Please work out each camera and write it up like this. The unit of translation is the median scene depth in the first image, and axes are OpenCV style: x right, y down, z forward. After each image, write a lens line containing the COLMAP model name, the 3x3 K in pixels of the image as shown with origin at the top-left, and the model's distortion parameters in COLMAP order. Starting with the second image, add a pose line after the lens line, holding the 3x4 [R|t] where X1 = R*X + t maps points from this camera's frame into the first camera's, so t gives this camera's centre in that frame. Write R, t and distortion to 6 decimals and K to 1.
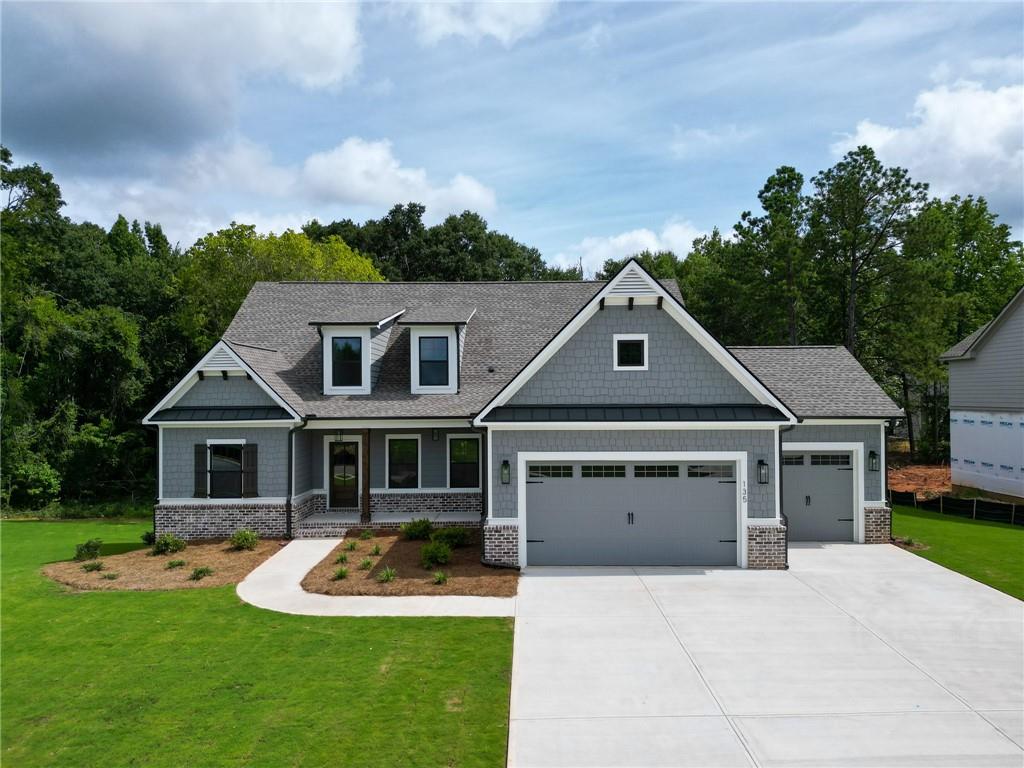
lens RADIAL K [[715.3, 0, 513.2], [0, 715.3, 391.9], [0, 0, 1]] dist [0.069543, -0.064871]
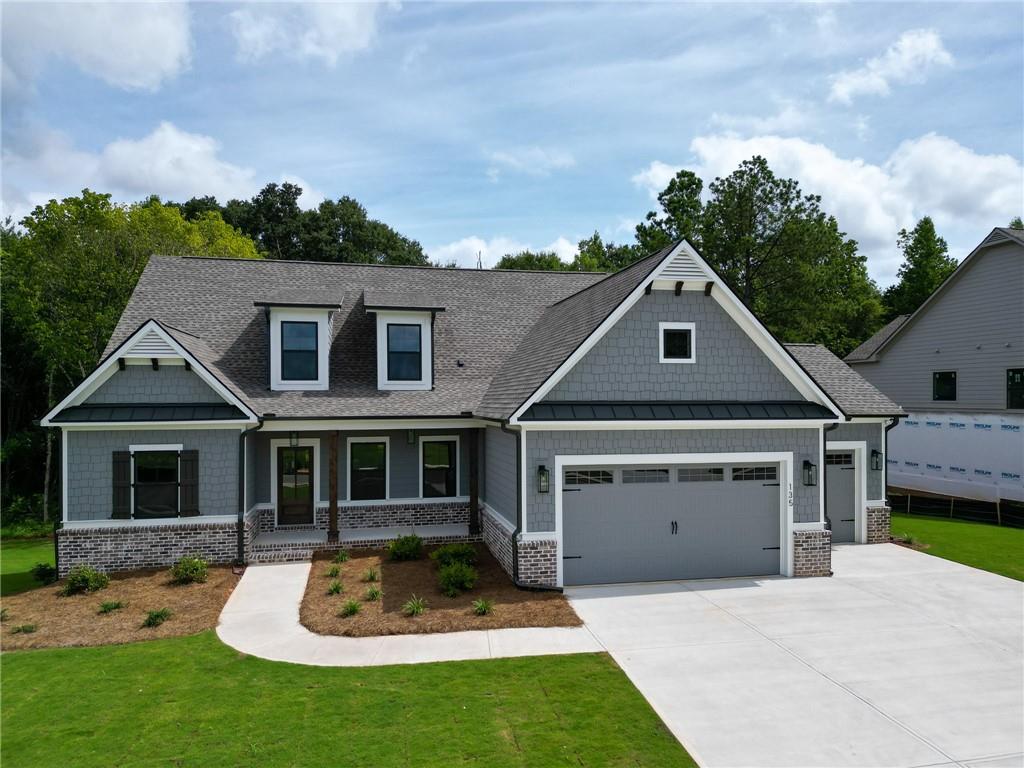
lens RADIAL K [[719.8, 0, 513.5], [0, 719.8, 399.7], [0, 0, 1]] dist [0.068953, -0.071187]
pose [[0.976105, 0.003238, 0.217275, -0.200690], [-0.004894, 0.999963, 0.007082, 0.008935], [-0.217244, -0.007976, 0.976085, 0.137629]]
